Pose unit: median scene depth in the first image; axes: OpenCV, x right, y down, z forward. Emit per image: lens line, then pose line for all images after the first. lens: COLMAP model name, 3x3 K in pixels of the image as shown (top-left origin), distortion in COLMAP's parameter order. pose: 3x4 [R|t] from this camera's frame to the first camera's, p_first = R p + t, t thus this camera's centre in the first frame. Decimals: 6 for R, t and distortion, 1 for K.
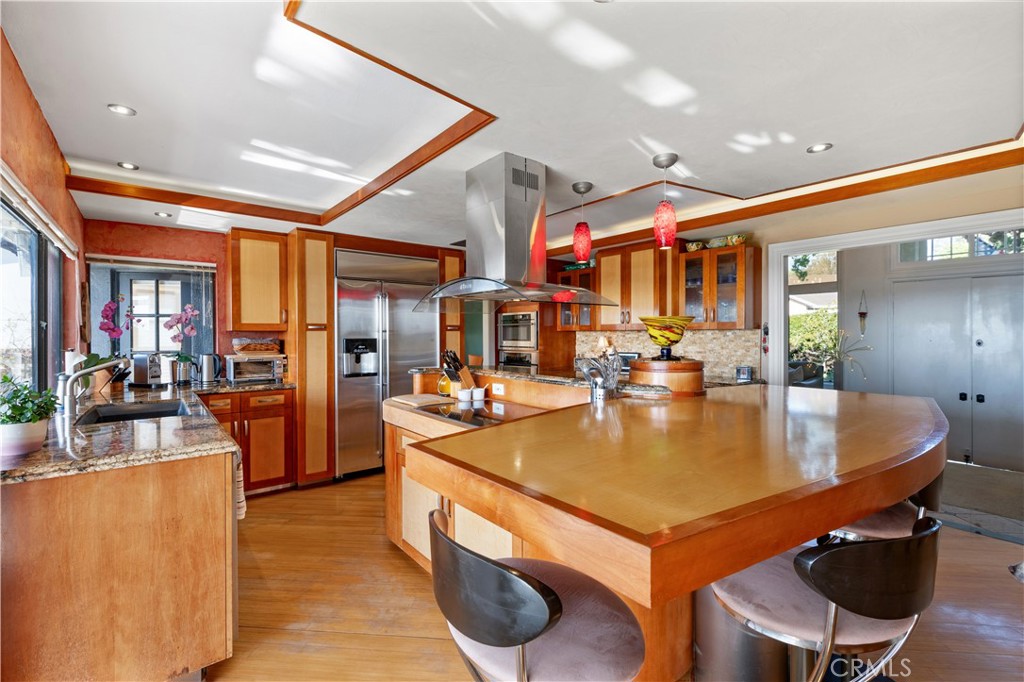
lens RADIAL K [[445.3, 0, 512.0], [0, 445.3, 341.0], [0, 0, 1]] dist [0.000837, 0.000300]
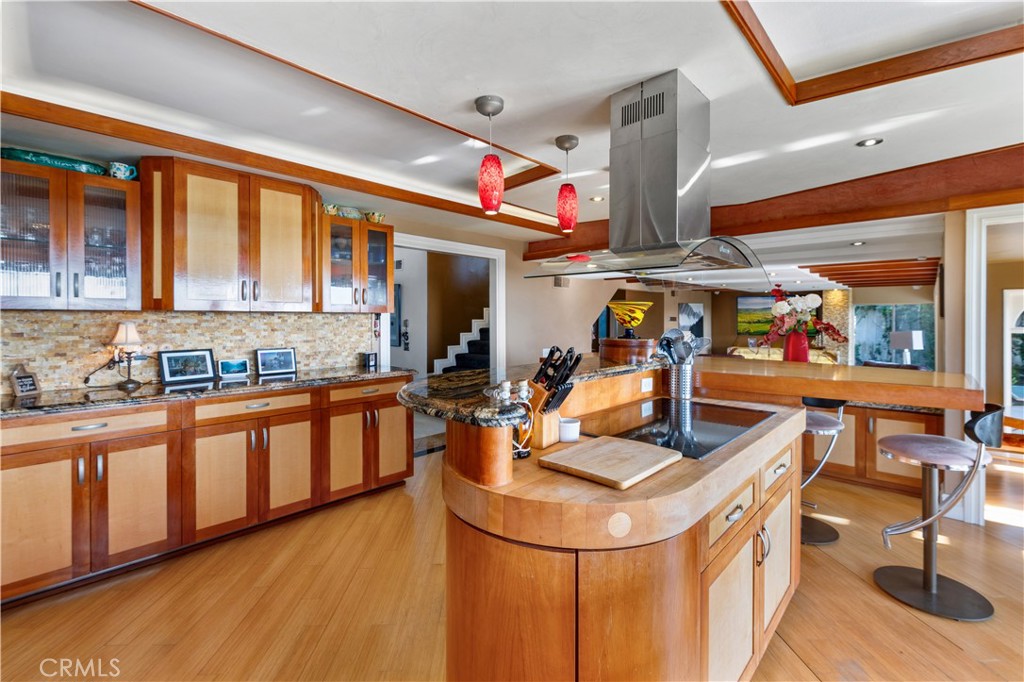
lens RADIAL K [[454.8, 0, 512.5], [0, 454.8, 318.9], [0, 0, 1]] dist [0.000582, 0.000101]
pose [[-0.117343, 0.001140, 0.993091, -0.441044], [0.015943, 0.999873, 0.000737, -0.009870], [-0.992963, 0.015919, -0.117347, 0.759716]]
